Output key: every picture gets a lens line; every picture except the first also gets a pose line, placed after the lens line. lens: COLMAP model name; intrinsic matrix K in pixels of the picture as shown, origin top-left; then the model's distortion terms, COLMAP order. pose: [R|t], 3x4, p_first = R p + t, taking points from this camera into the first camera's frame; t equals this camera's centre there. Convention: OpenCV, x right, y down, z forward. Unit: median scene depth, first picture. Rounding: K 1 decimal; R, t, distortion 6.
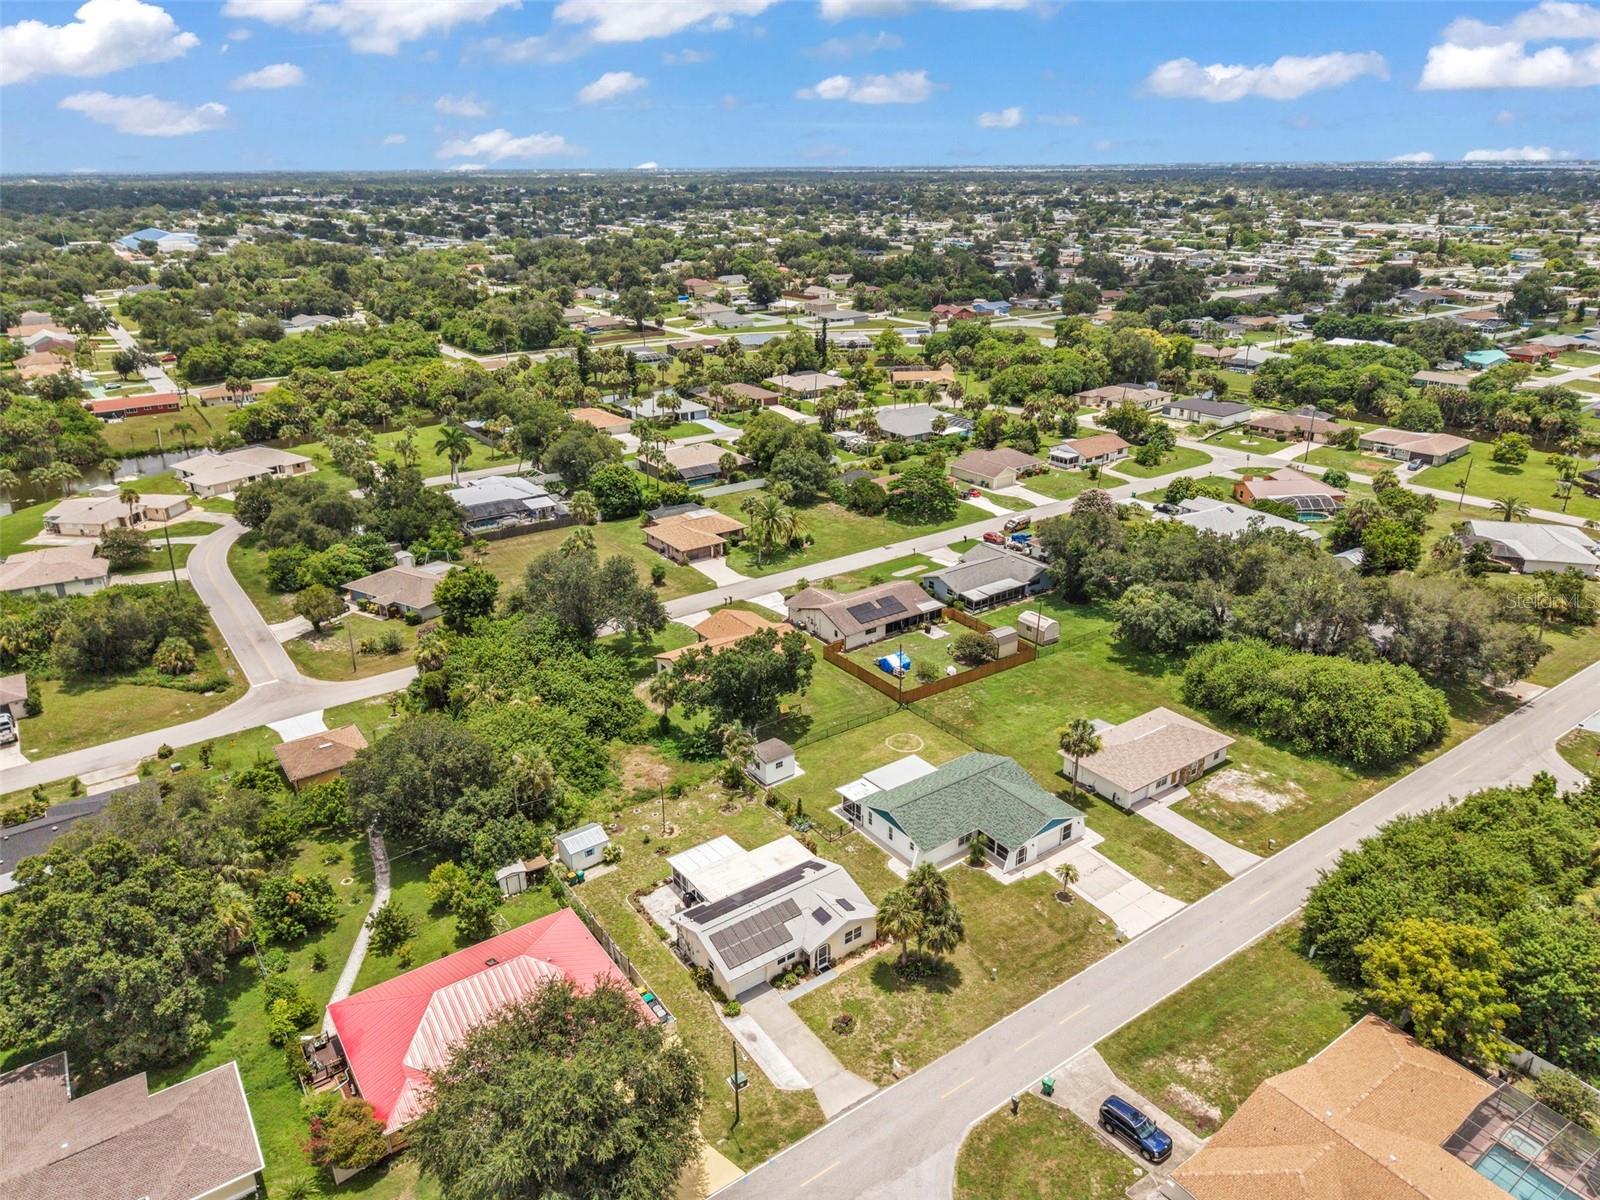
lens RADIAL K [[1064.3, 0, 800.0], [0, 1064.3, 600.0], [0, 0, 1]] dist [0.054993, -0.071395]
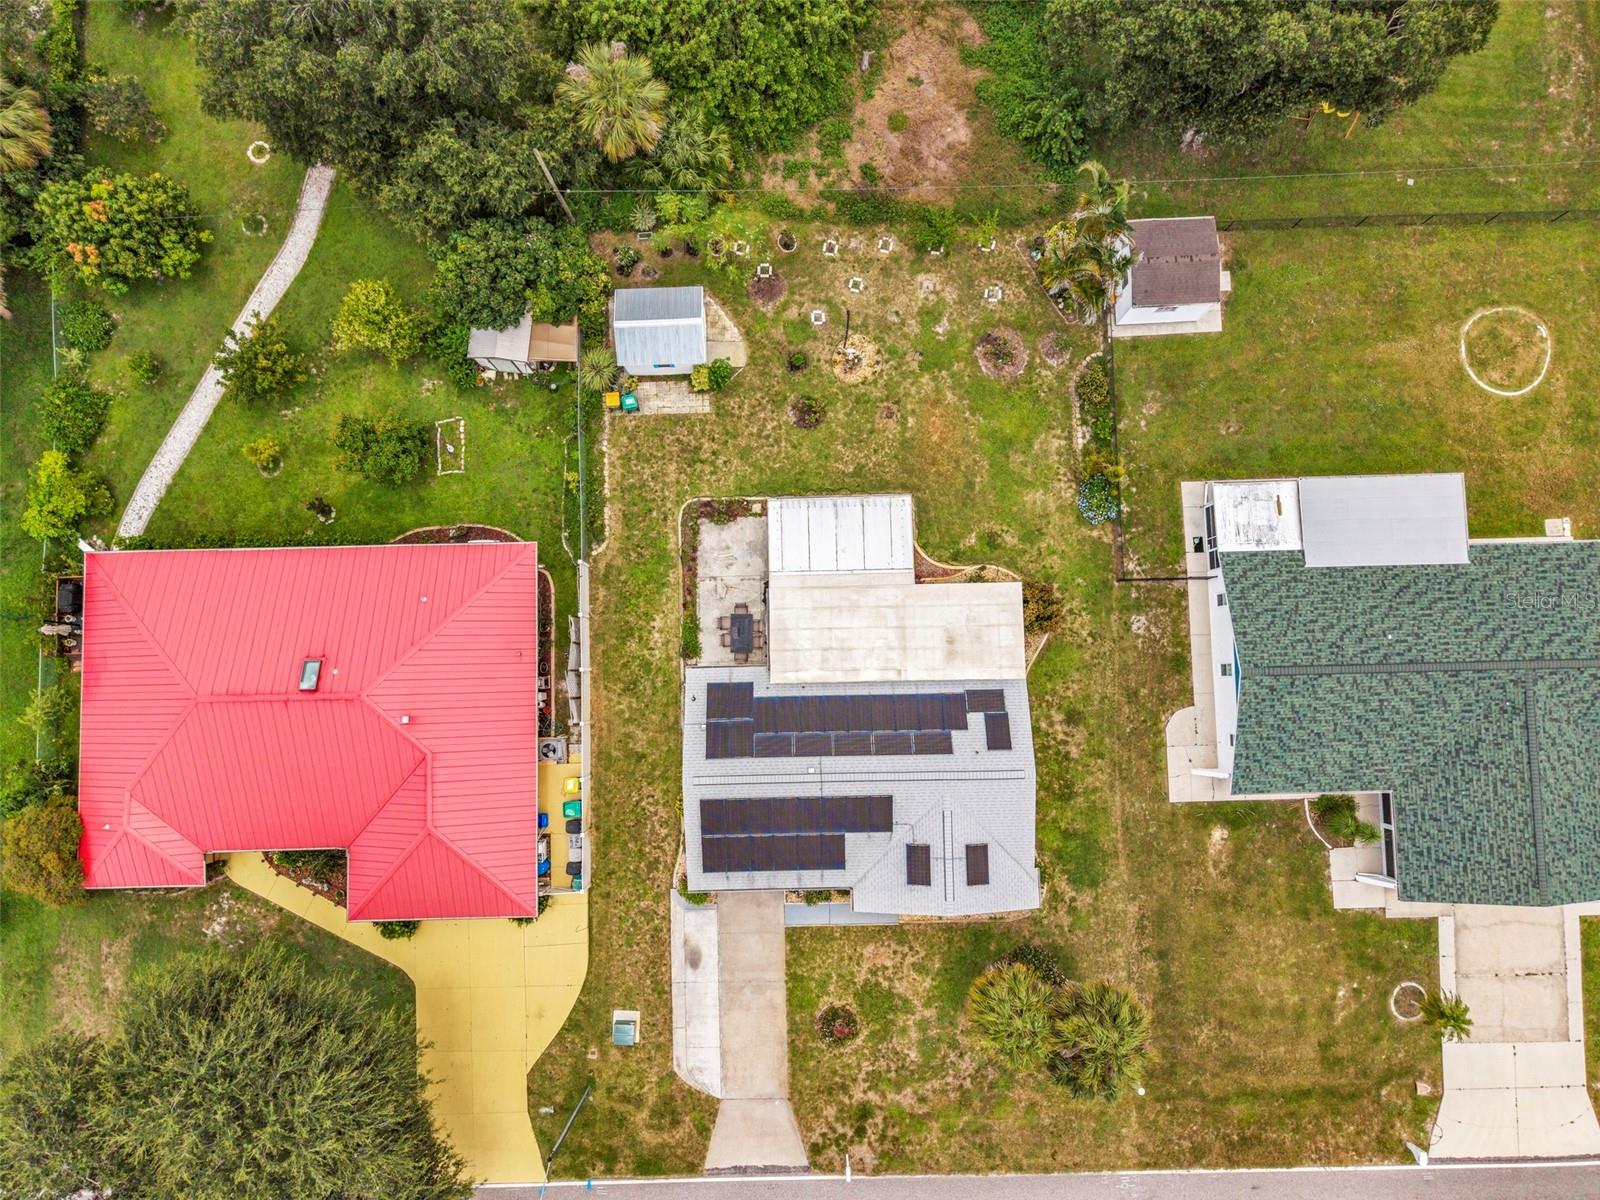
lens RADIAL K [[1072.0, 0, 800.0], [0, 1072.0, 600.0], [0, 0, 1]] dist [0.023851, -0.024264]
pose [[0.828414, 0.558353, -0.044405, -0.052749], [-0.209071, 0.381792, 0.900291, -0.141508], [0.519634, -0.736530, 0.433018, 0.606129]]
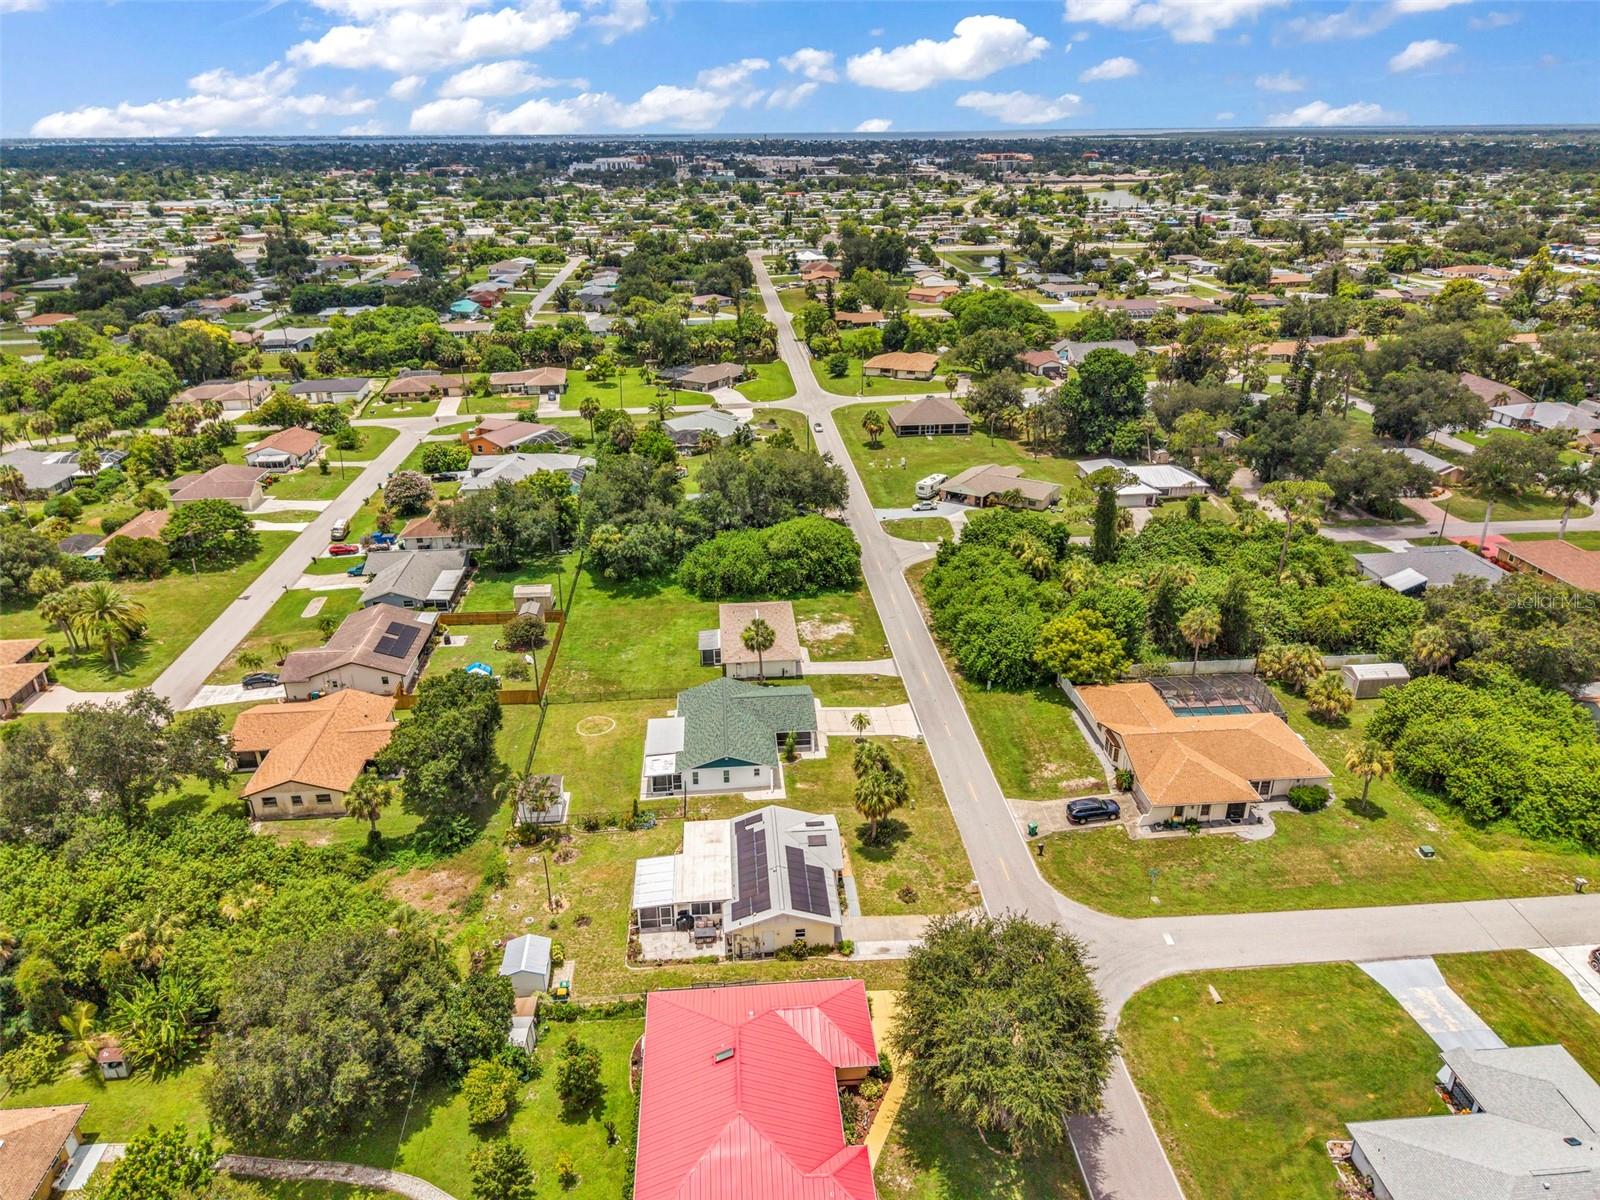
lens RADIAL K [[1064.3, 0, 800.0], [0, 1064.3, 600.0], [0, 0, 1]] dist [0.054993, -0.071395]
pose [[0.510684, -0.343246, 0.788279, -0.534019], [0.329475, 0.924988, 0.189325, -0.095506], [-0.794133, 0.163034, 0.585467, 0.253789]]
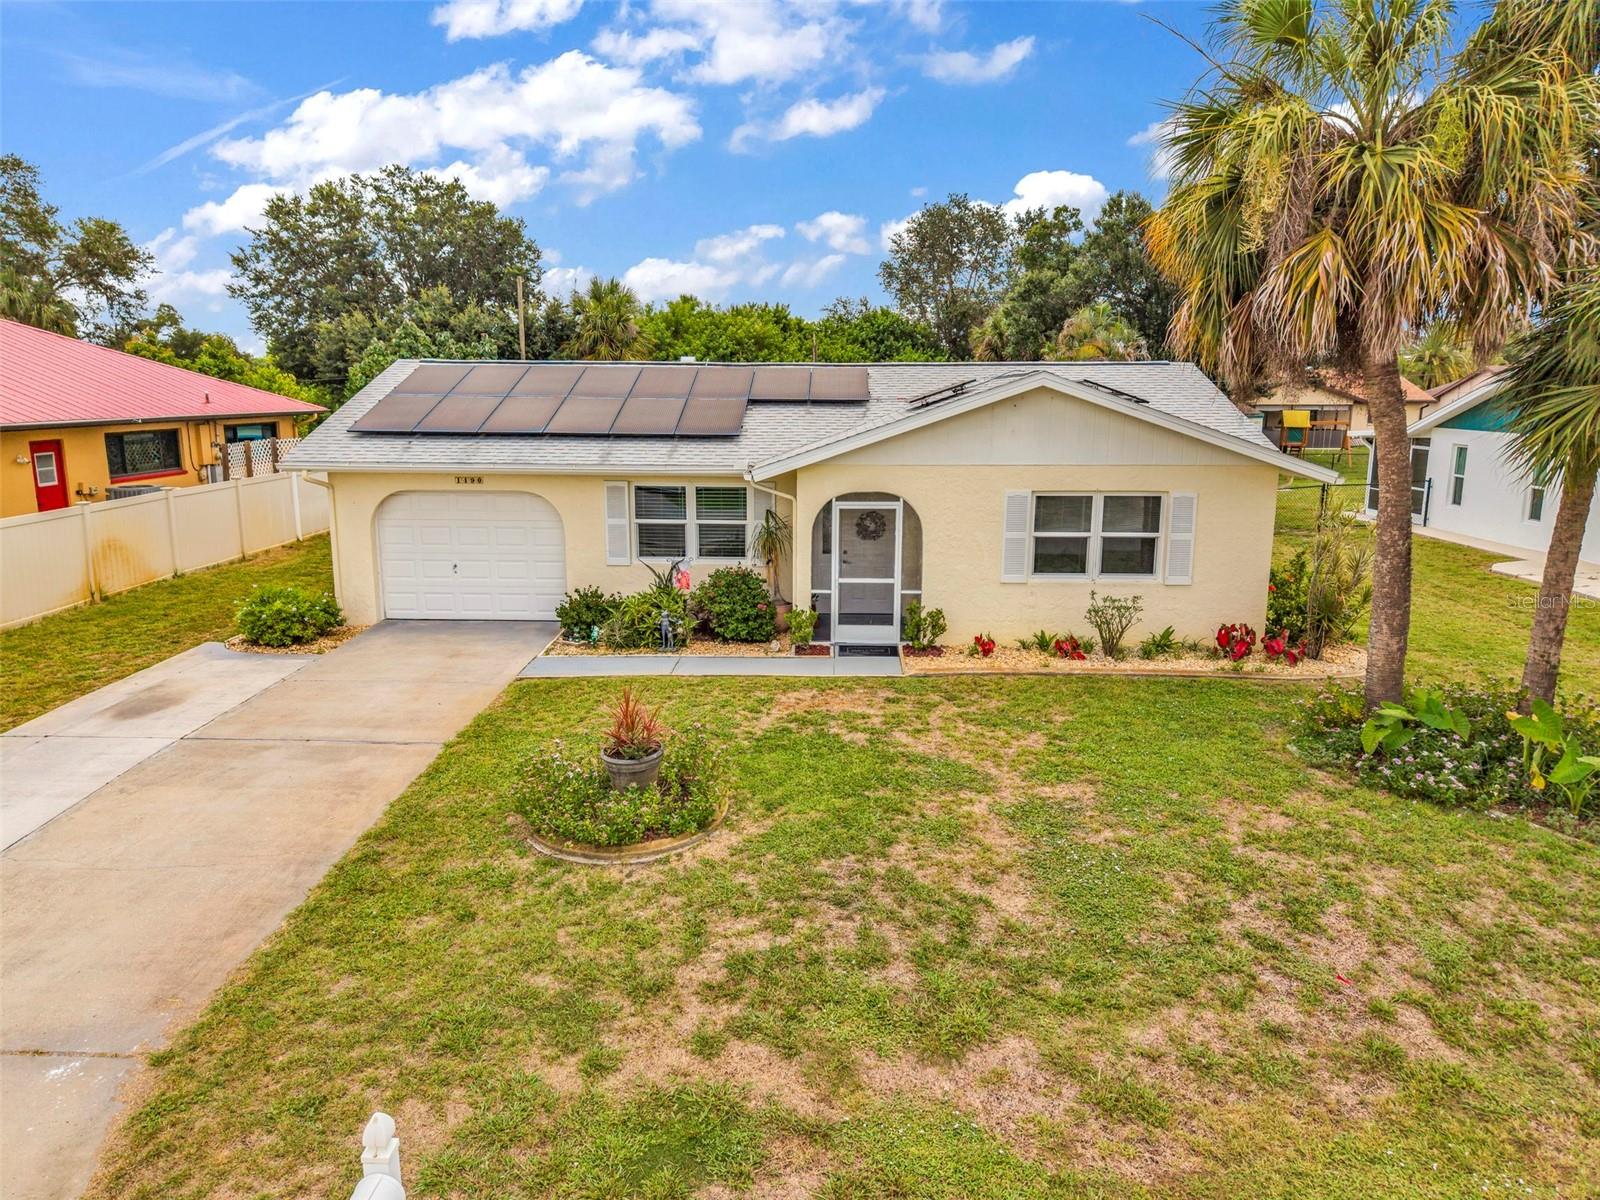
lens RADIAL K [[1072.0, 0, 800.0], [0, 1072.0, 600.0], [0, 0, 1]] dist [0.023851, -0.024264]
pose [[0.794295, 0.125123, -0.594508, 0.083103], [-0.236063, 0.965233, -0.112246, 0.255834], [0.559795, 0.229498, 0.796216, 0.609034]]
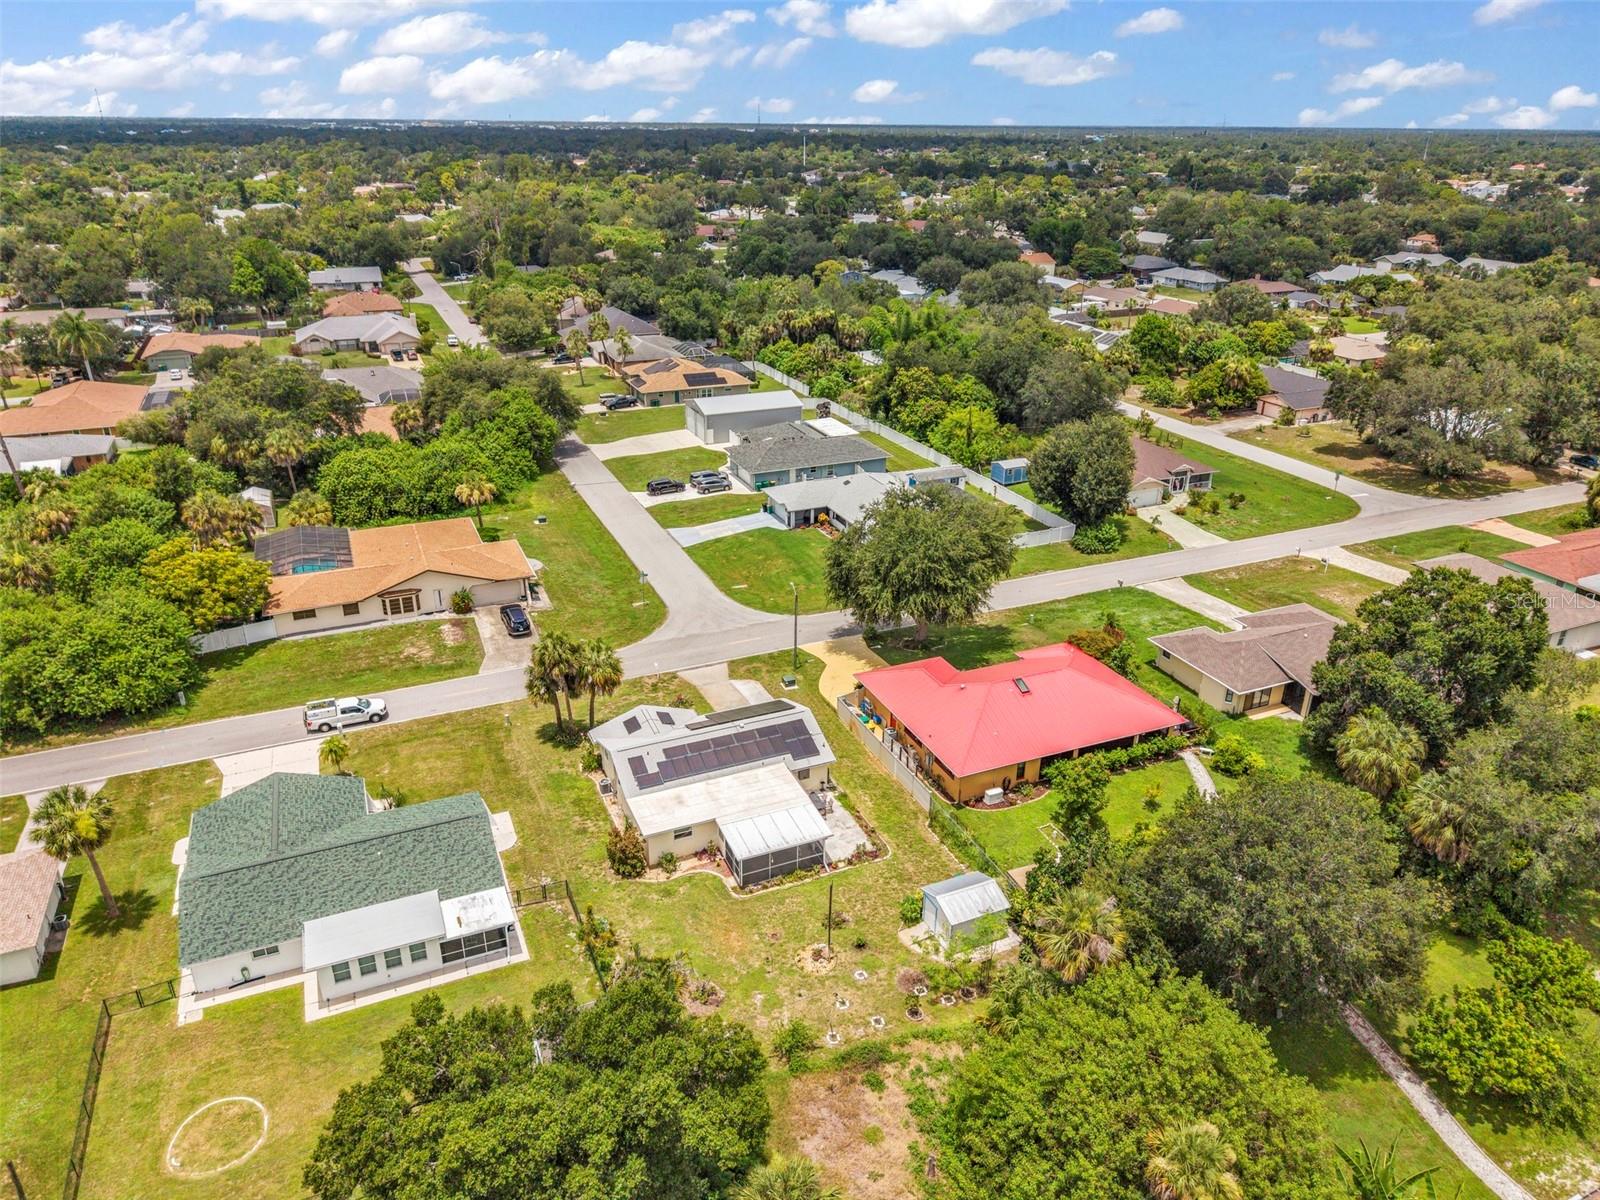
lens RADIAL K [[1064.3, 0, 800.0], [0, 1064.3, 600.0], [0, 0, 1]] dist [0.054993, -0.071395]
pose [[-0.978667, -0.085436, 0.186848, -0.174432], [0.075419, 0.696556, 0.713528, -0.277919], [-0.191111, 0.712398, -0.675252, 1.077217]]
